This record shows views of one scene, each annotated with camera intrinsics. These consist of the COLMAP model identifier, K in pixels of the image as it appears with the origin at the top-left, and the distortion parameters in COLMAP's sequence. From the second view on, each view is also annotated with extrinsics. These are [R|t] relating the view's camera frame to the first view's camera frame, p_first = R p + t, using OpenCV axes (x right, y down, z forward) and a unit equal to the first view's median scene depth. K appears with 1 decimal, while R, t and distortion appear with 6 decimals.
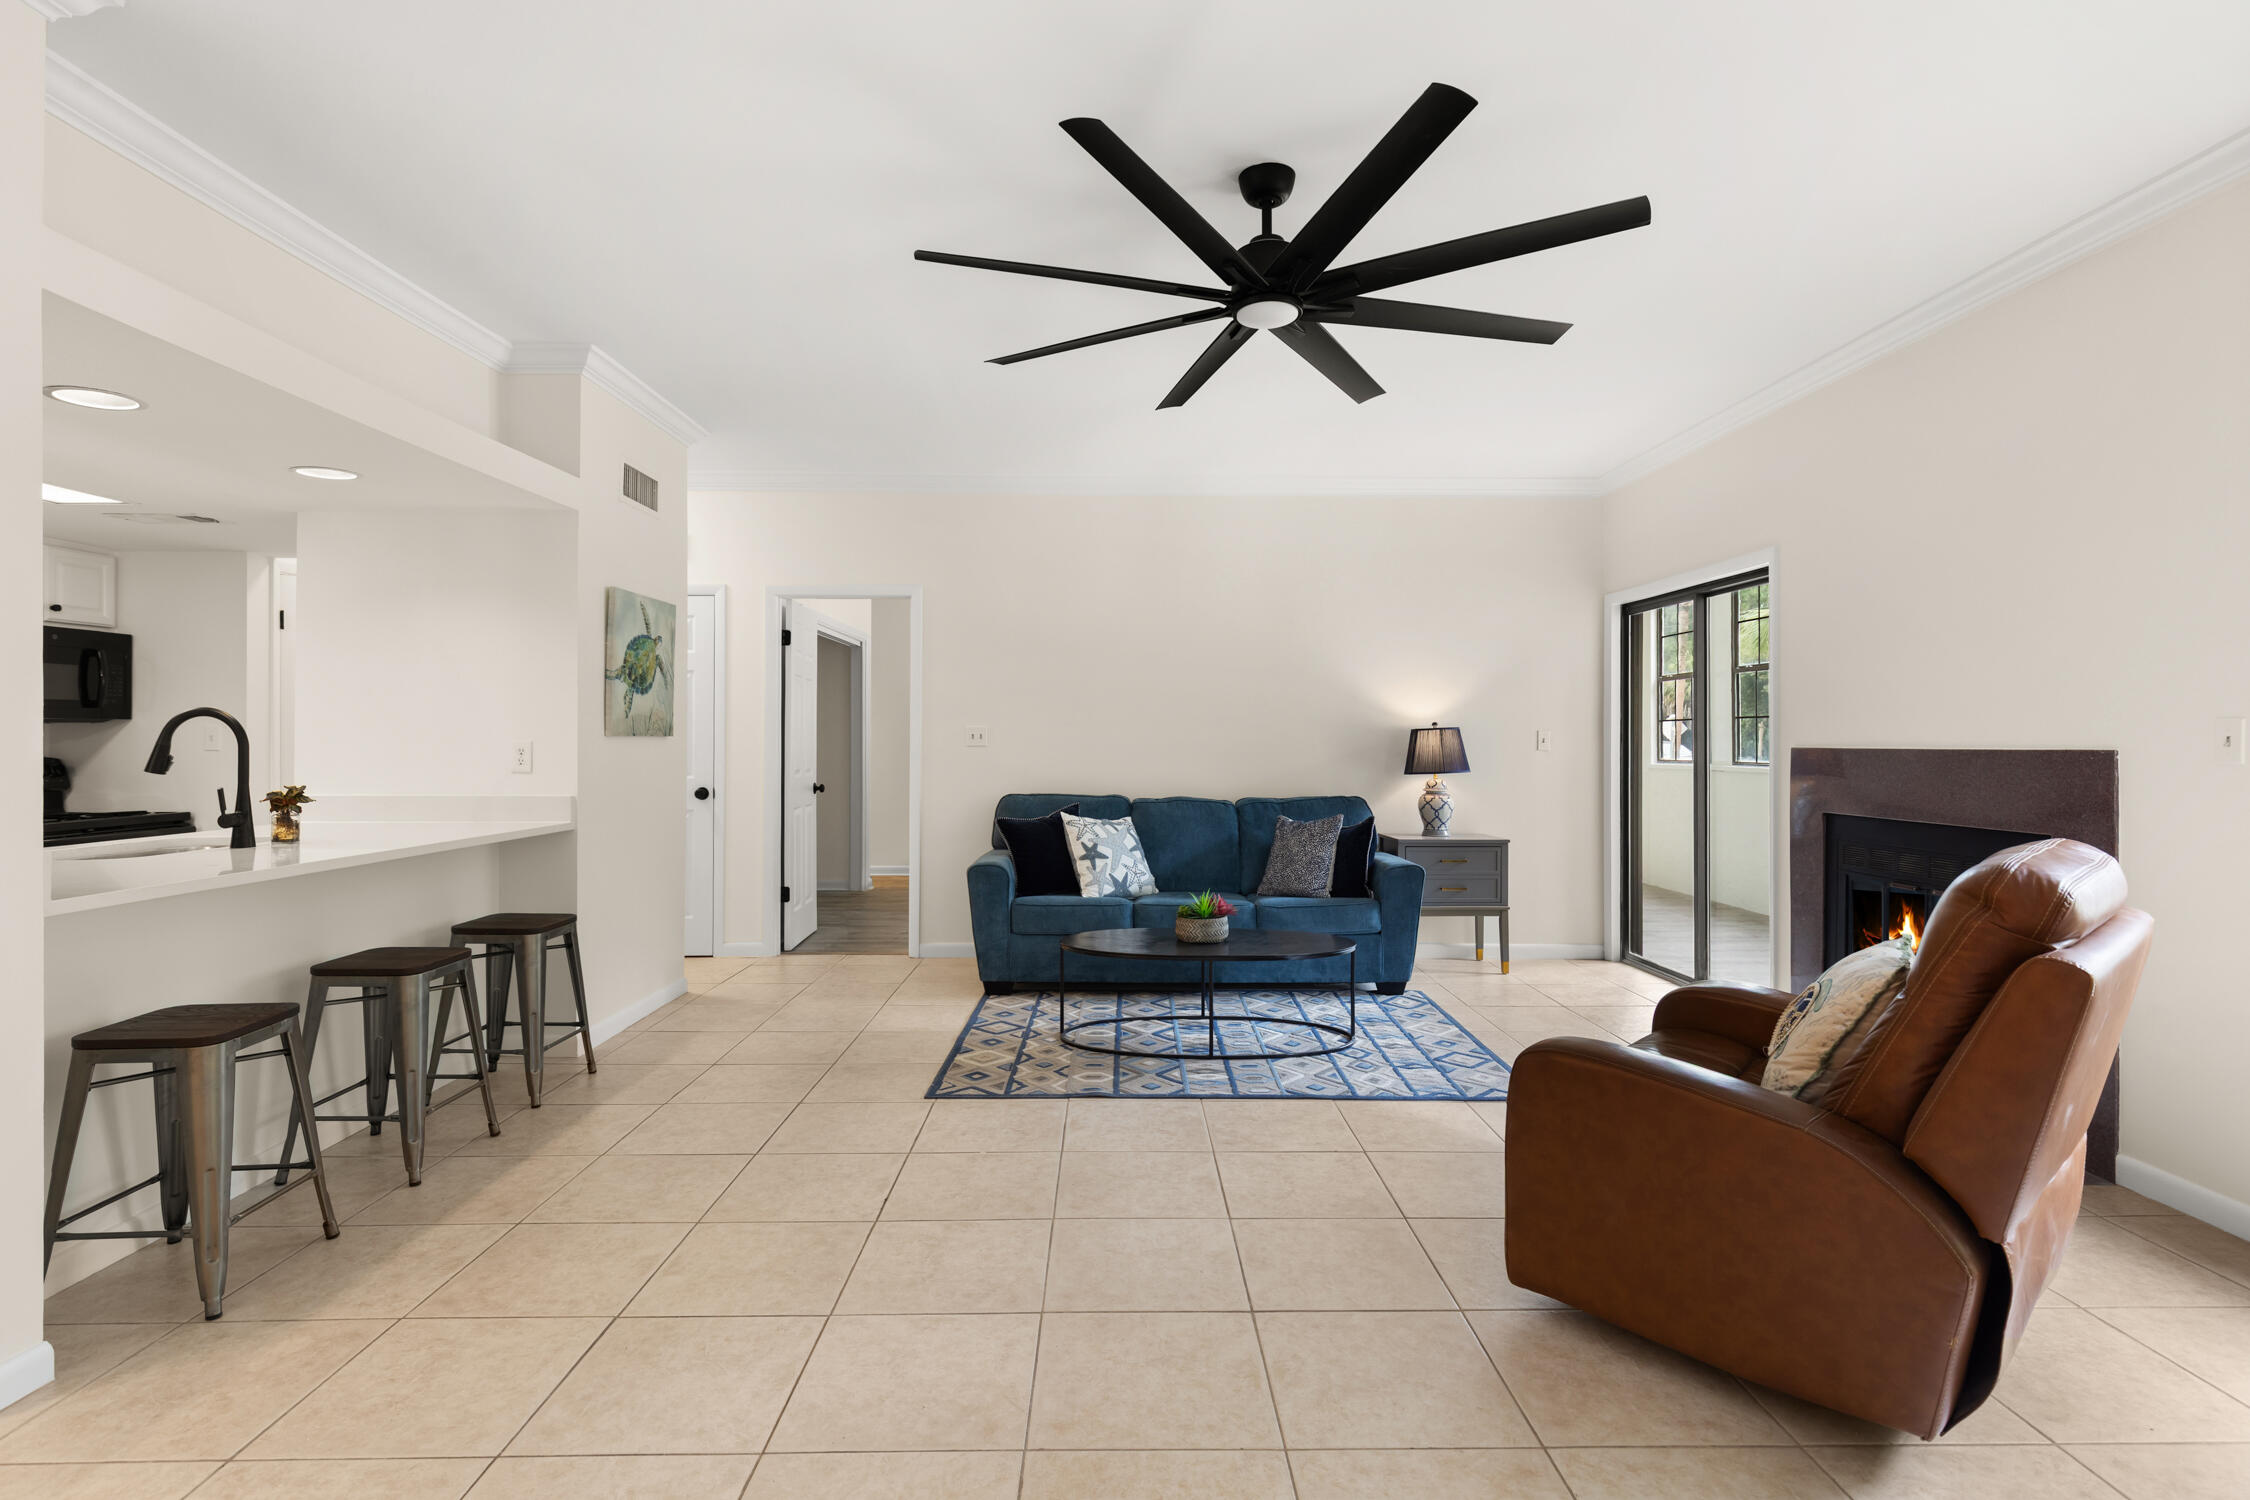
lens RADIAL K [[1095.4, 0, 1131.5], [0, 1095.4, 738.1], [0, 0, 1]] dist [0.000816, 0.001143]
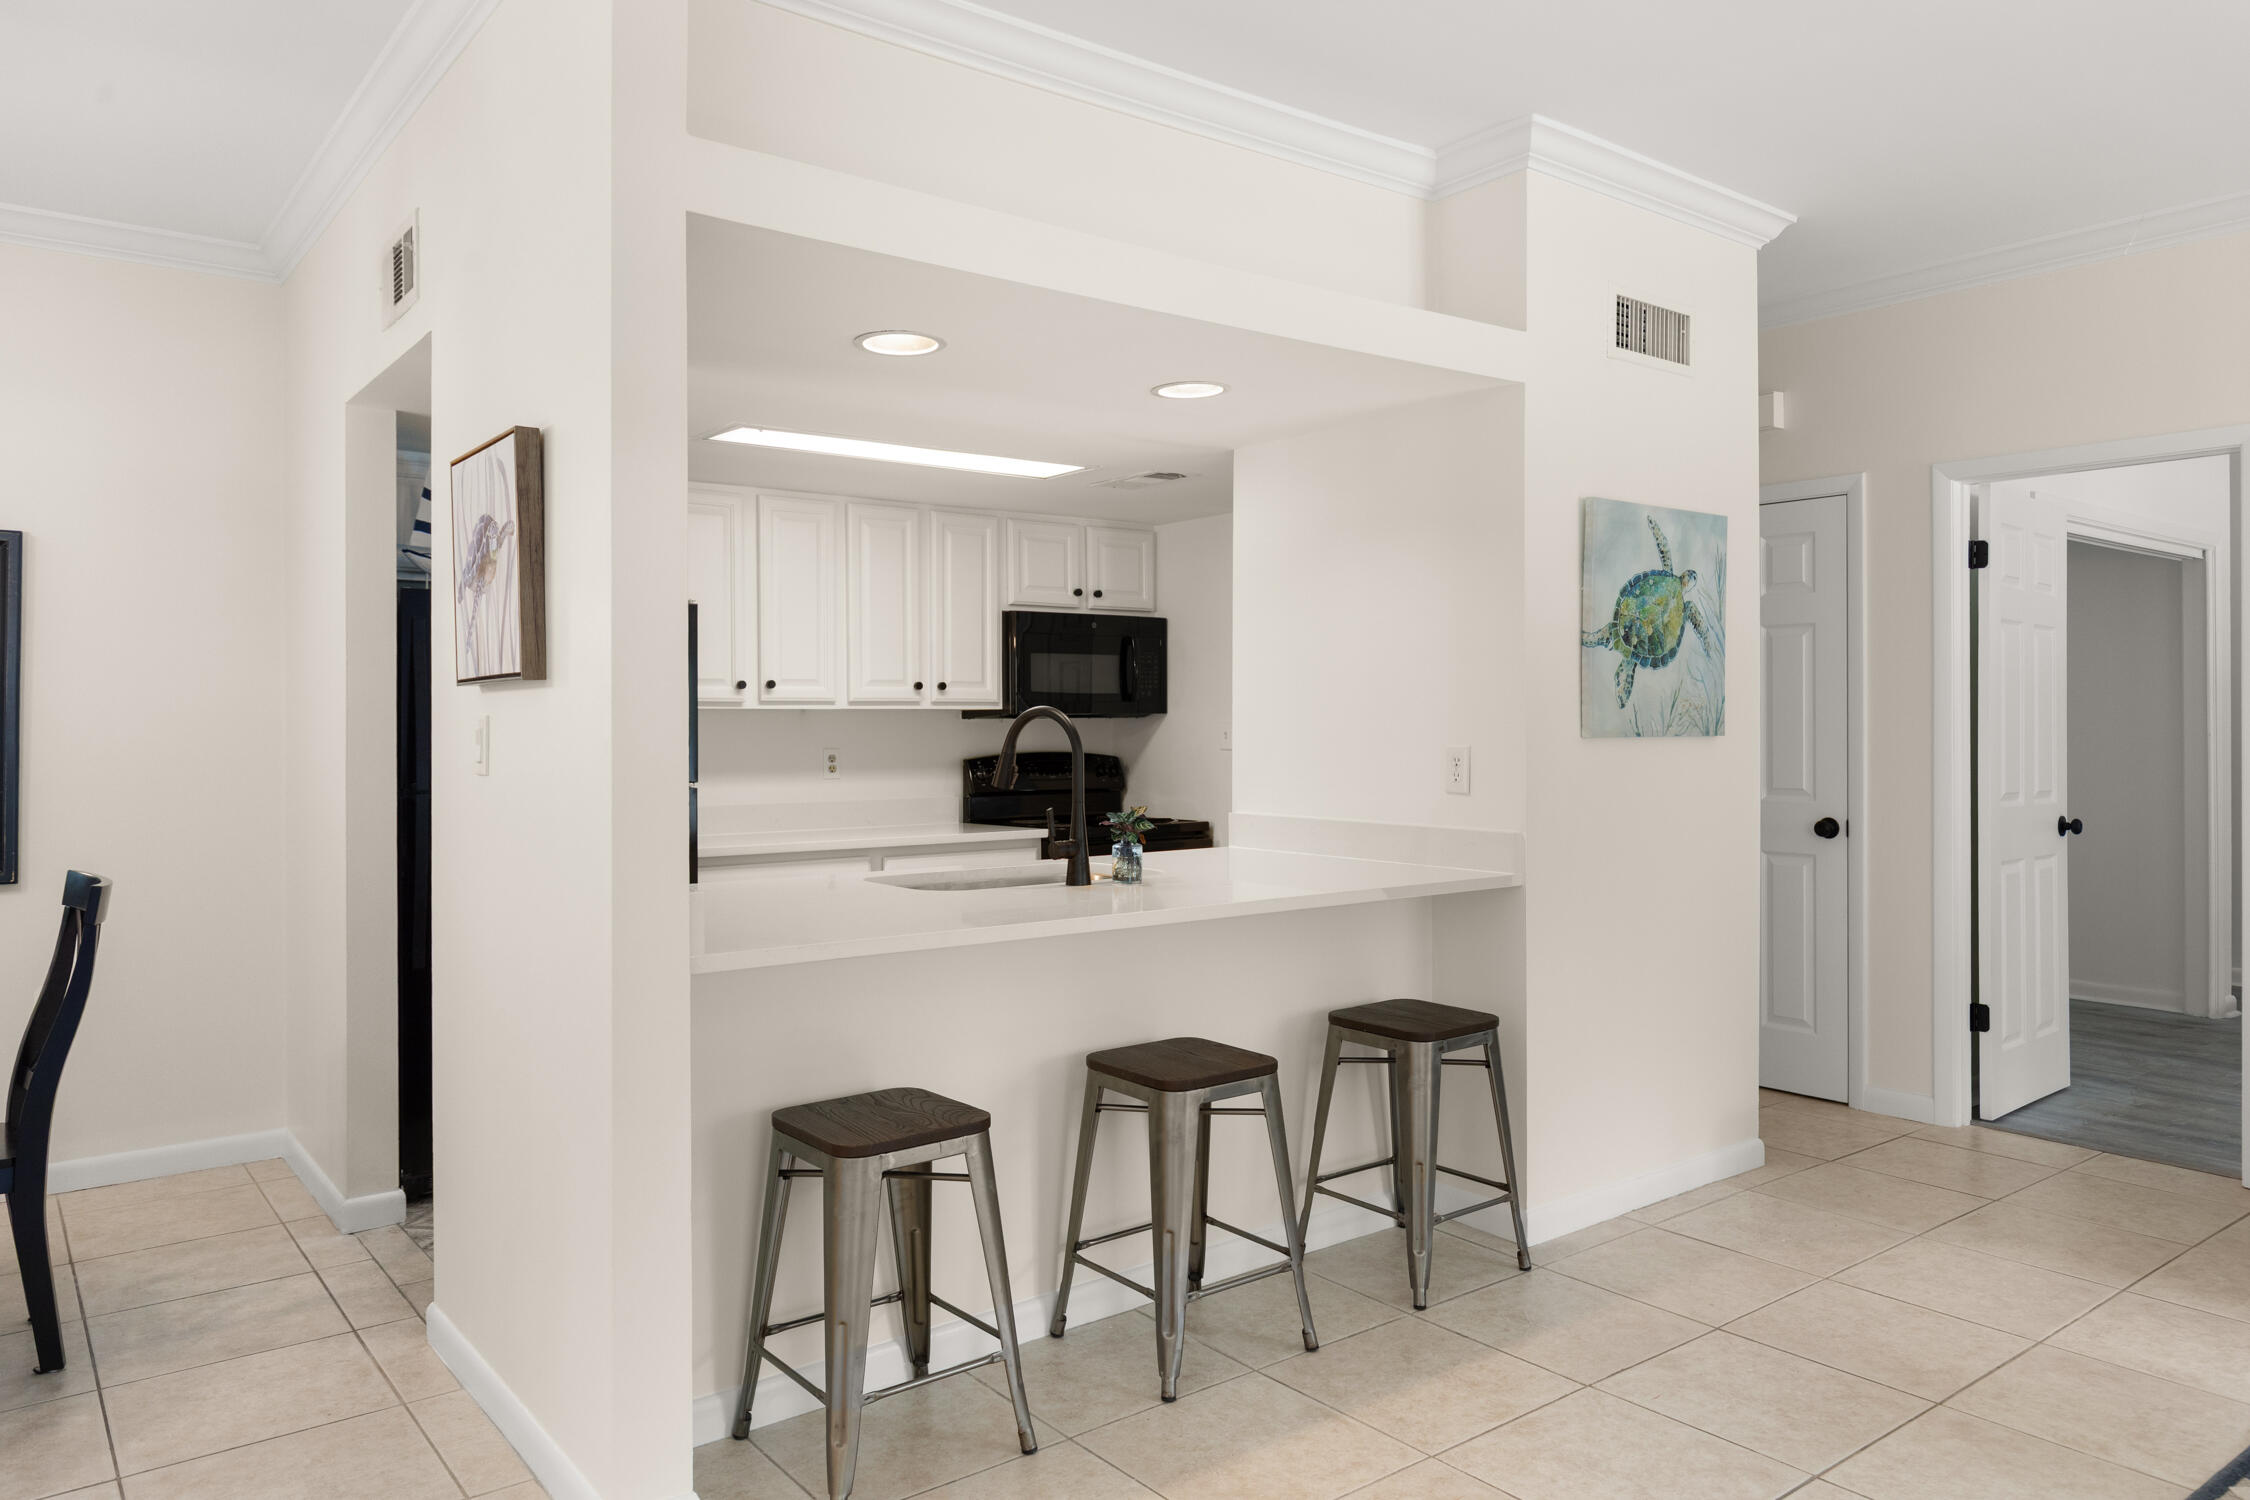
lens RADIAL K [[1513.8, 0, 1133.9], [0, 1513.8, 711.9], [0, 0, 1]] dist [0.000988, 0.001779]
pose [[0.602567, -0.008051, -0.798028, 0.056637], [0.003873, 0.999967, -0.007163, -0.011835], [0.798059, 0.001225, 0.602578, 0.290297]]
